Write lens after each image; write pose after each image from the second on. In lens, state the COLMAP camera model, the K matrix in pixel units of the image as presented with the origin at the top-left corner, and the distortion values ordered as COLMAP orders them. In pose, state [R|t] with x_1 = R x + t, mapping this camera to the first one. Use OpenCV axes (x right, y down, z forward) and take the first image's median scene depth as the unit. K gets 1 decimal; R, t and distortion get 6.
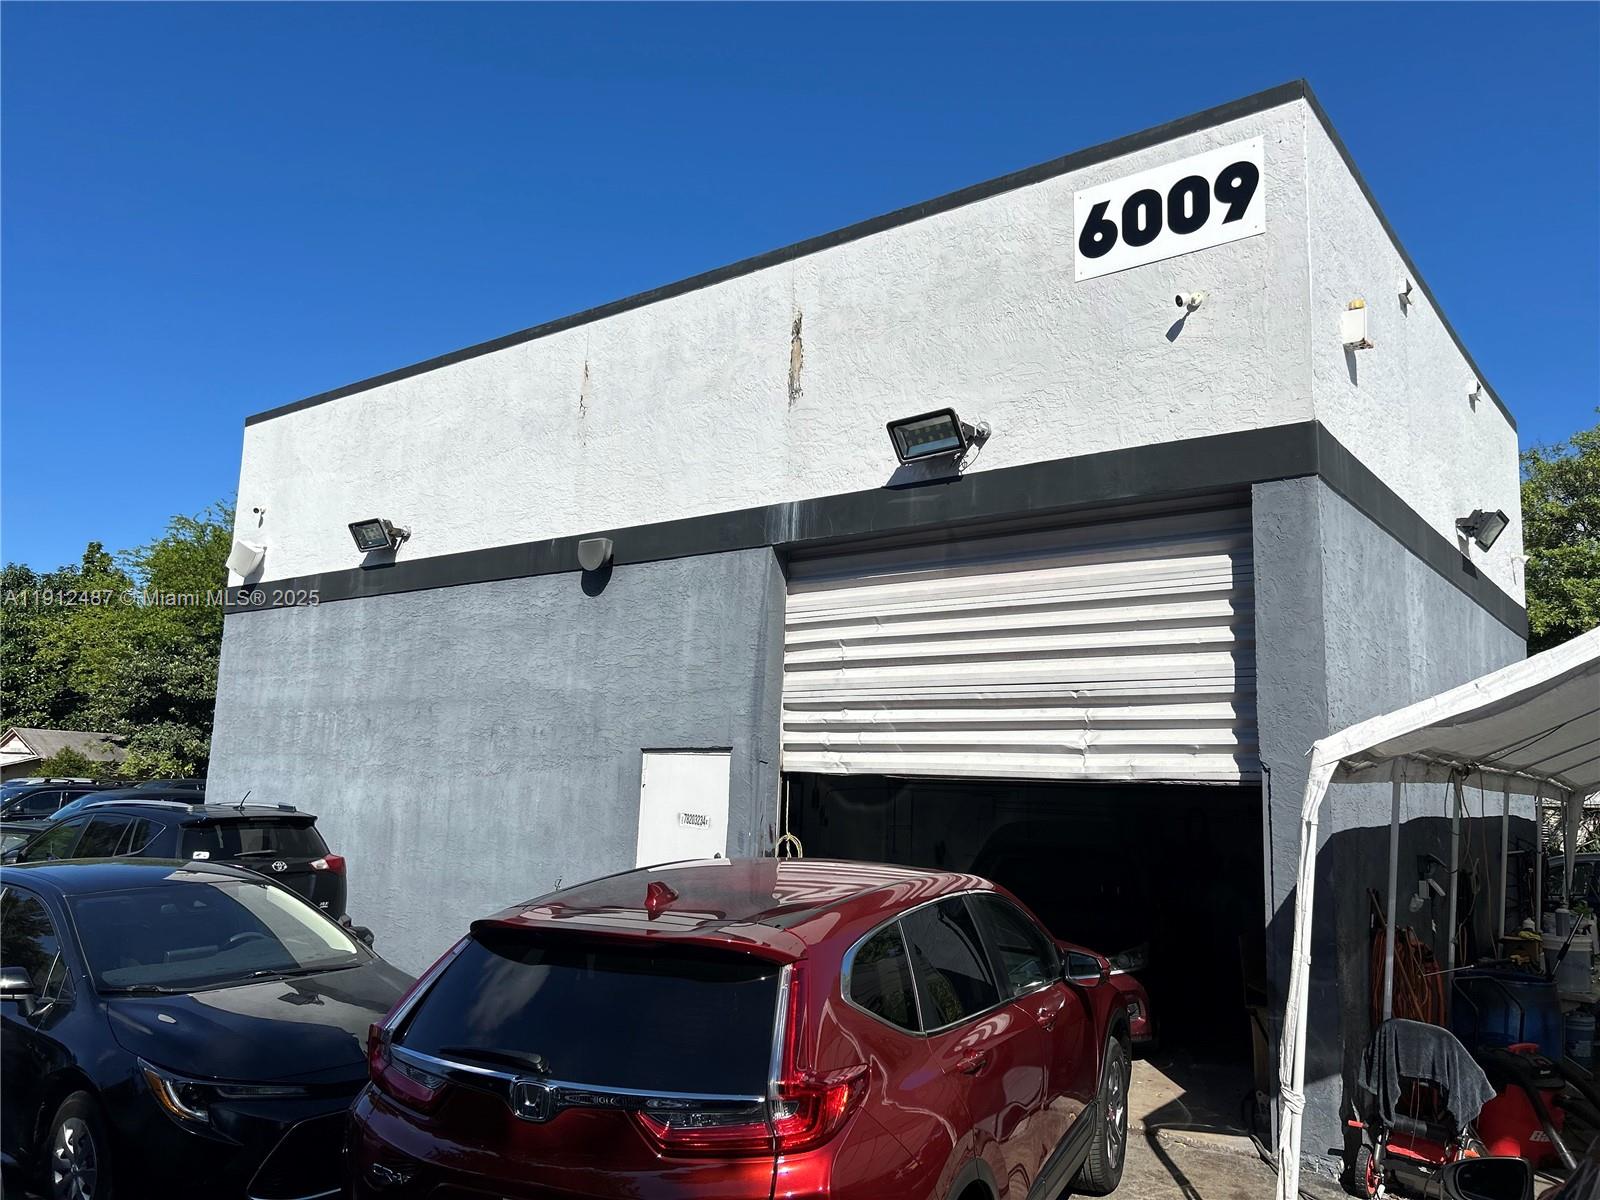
lens RADIAL K [[1212.4, 0, 800.8], [0, 1212.4, 610.2], [0, 0, 1]] dist [0.078459, -0.106423]
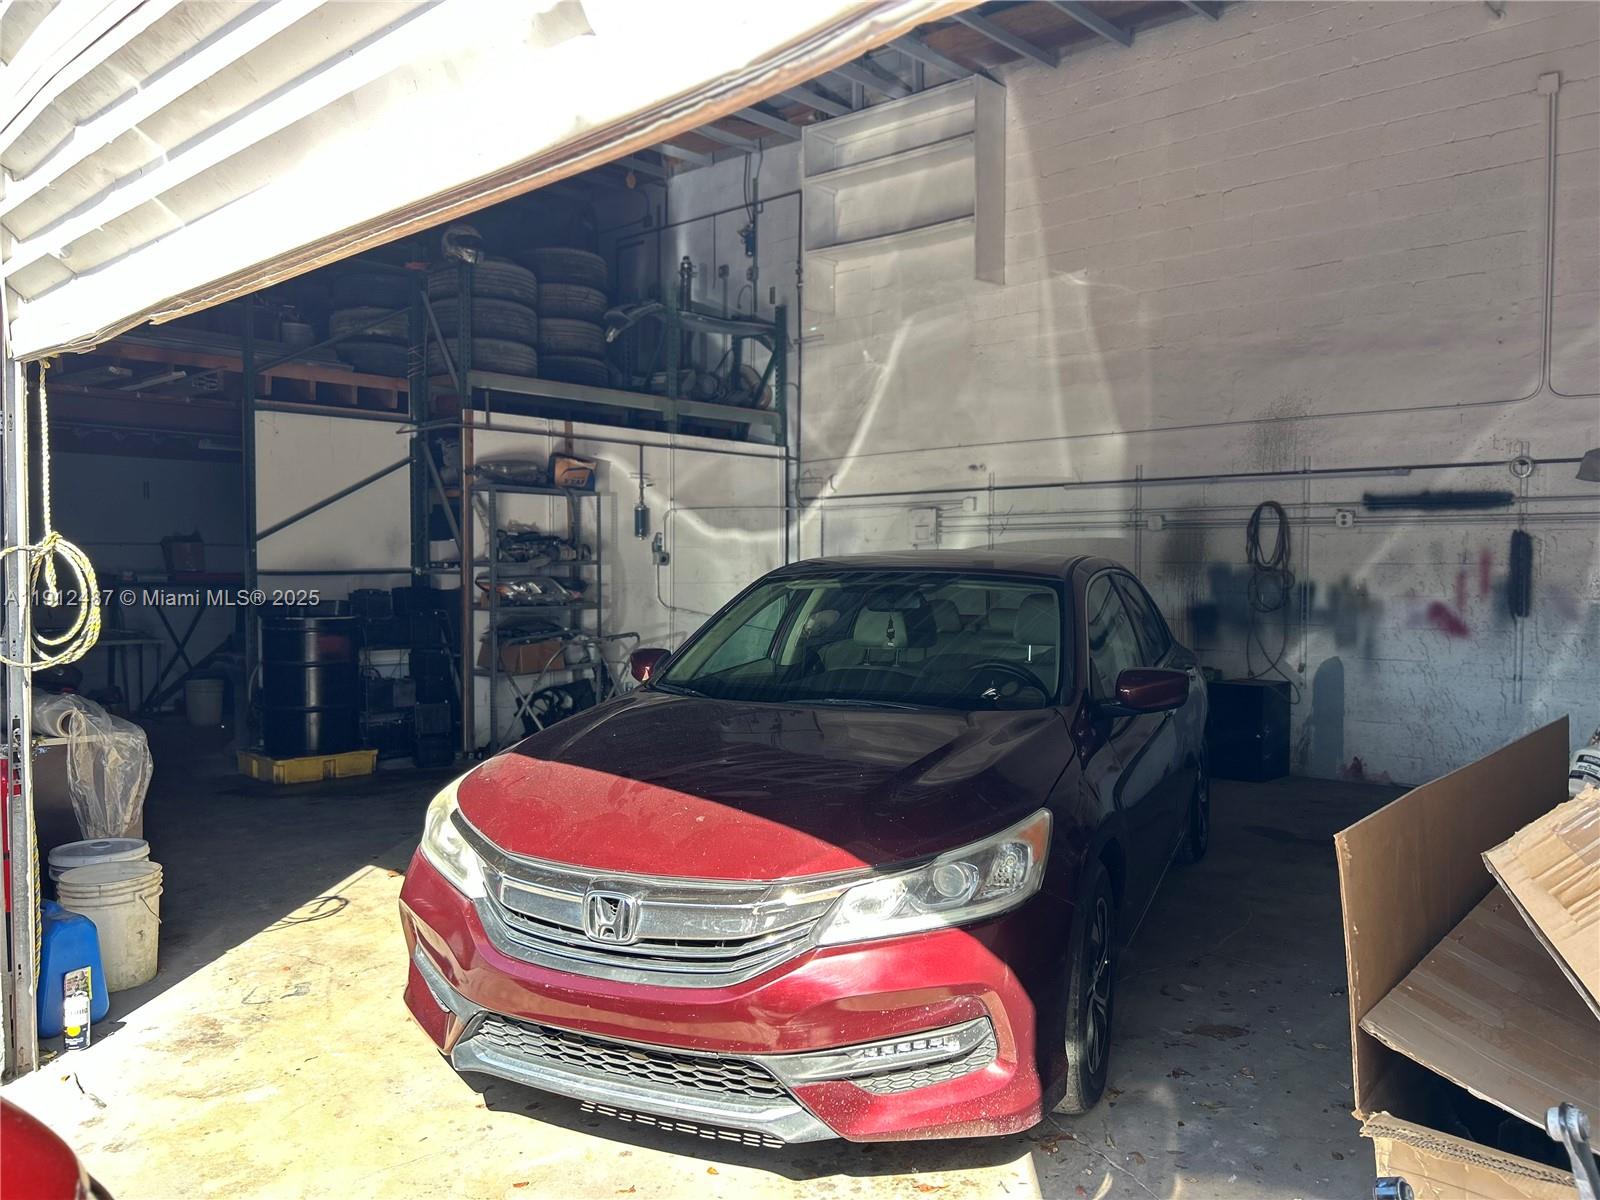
lens RADIAL K [[1212.4, 0, 800.8], [0, 1212.4, 610.2], [0, 0, 1]] dist [0.078459, -0.106423]
pose [[0.997389, -0.032515, -0.064490, 0.229125], [0.044176, 0.981065, 0.188575, 0.146694], [0.057137, -0.190932, 0.979939, 0.654558]]
